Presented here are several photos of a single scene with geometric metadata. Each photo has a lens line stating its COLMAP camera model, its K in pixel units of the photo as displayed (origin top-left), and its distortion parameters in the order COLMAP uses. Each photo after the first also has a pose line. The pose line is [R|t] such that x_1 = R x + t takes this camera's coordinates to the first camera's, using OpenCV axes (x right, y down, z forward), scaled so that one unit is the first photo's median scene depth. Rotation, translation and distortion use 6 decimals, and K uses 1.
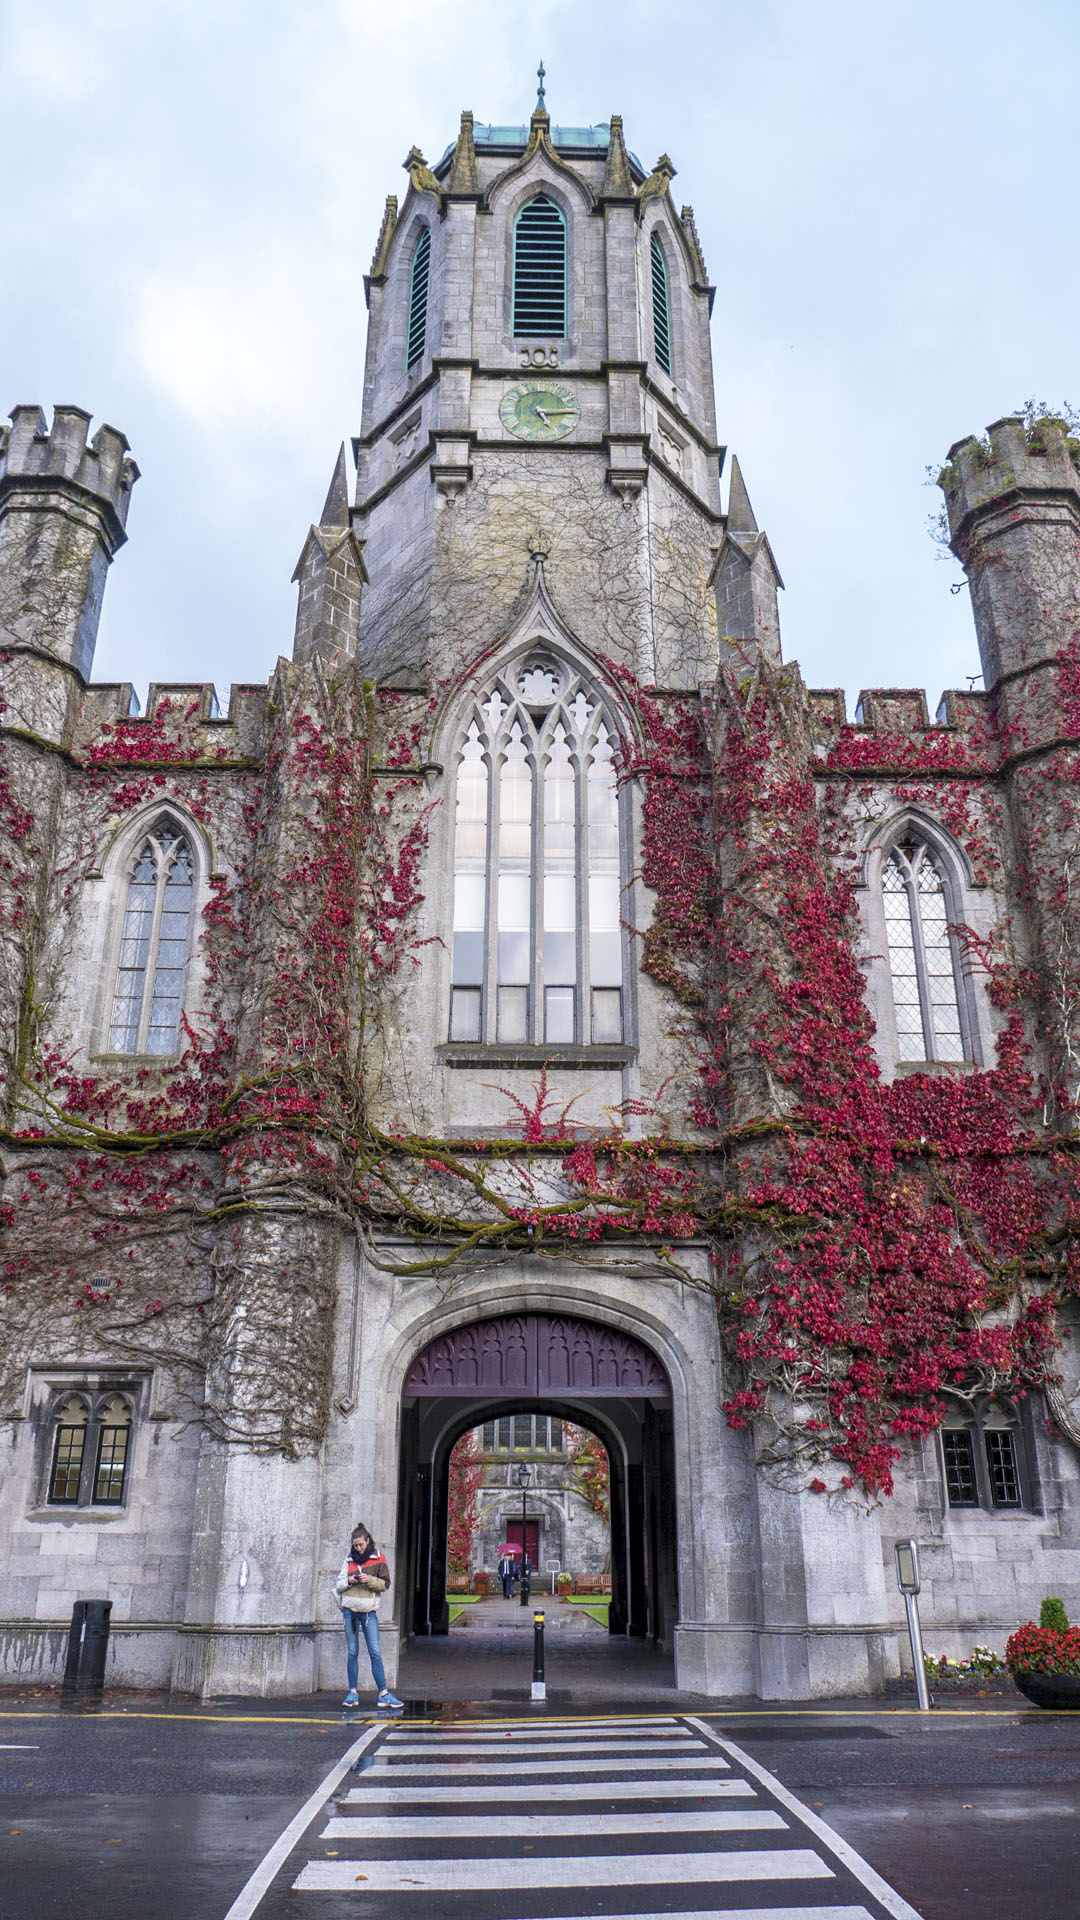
lens RADIAL K [[1405.7, 0, 542.2], [0, 1405.7, 958.9], [0, 0, 1]] dist [0.003830, 0.000803]
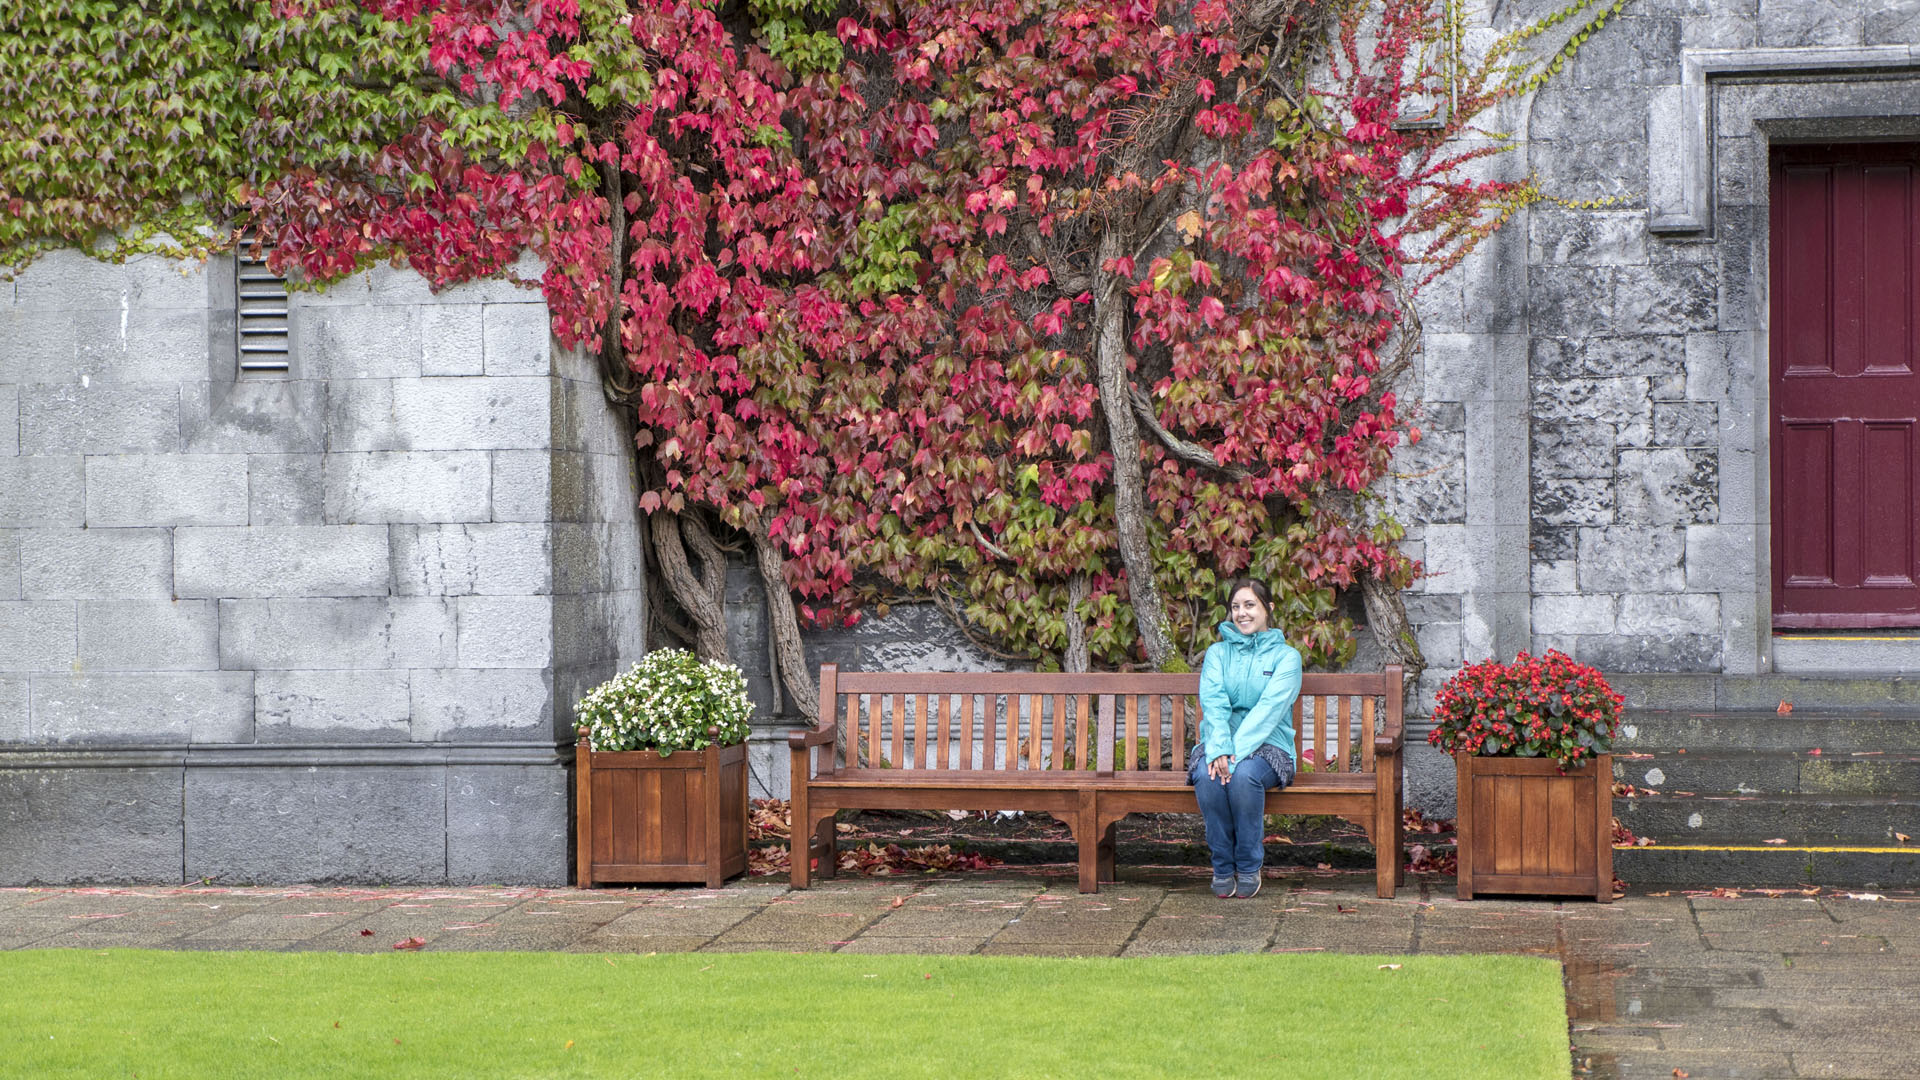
lens RADIAL K [[4178.1, 0, 958.4], [0, 4178.1, 540.1], [0, 0, 1]] dist [0.117562, 0.000000]
pose [[0.987570, -0.012434, -0.156684, -0.035138], [0.074699, 0.914222, 0.398270, 0.306946], [0.138292, -0.405024, 0.903787, 0.724995]]
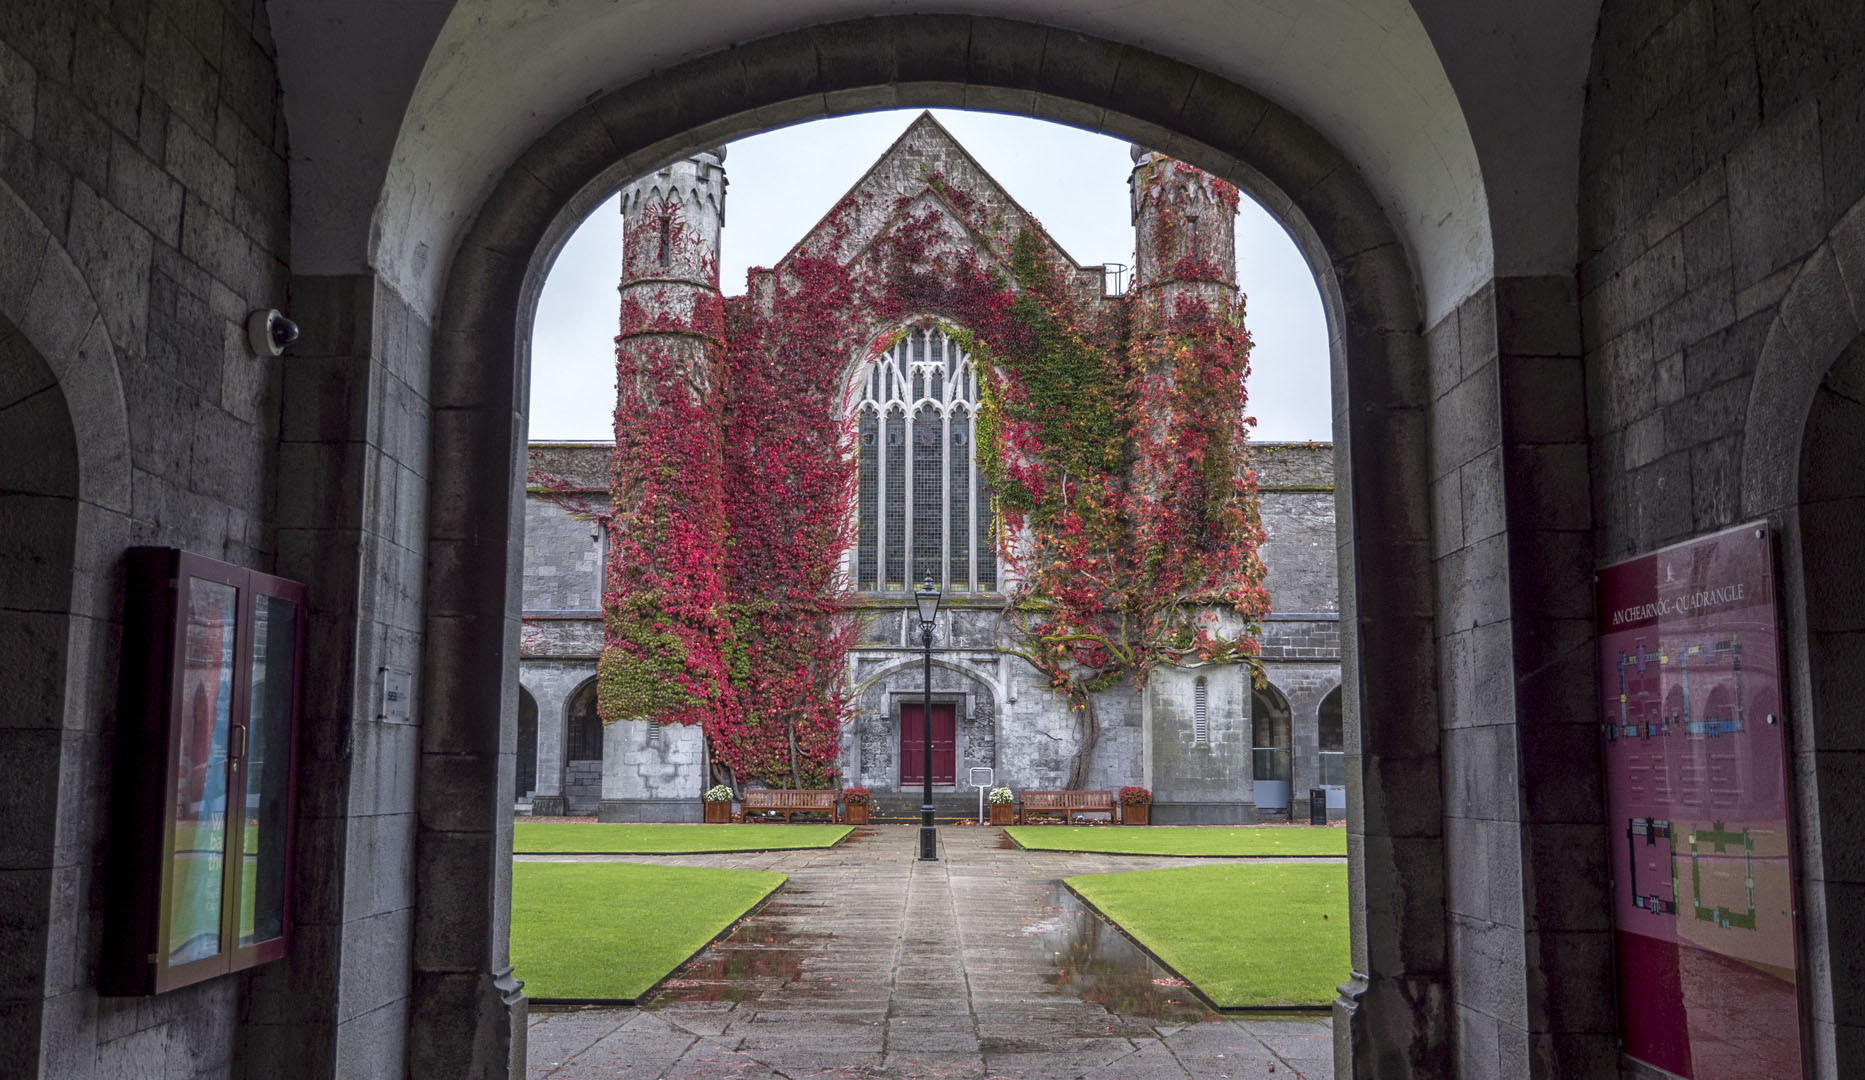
lens RADIAL K [[1714.2, 0, 927.7], [0, 1714.2, 535.2], [0, 0, 1]] dist [-0.000673, 0.000000]
pose [[0.999820, -0.002575, -0.018779, -0.000466], [0.007621, 0.961723, 0.273917, 0.139712], [0.017355, -0.274011, 0.961570, 0.341312]]
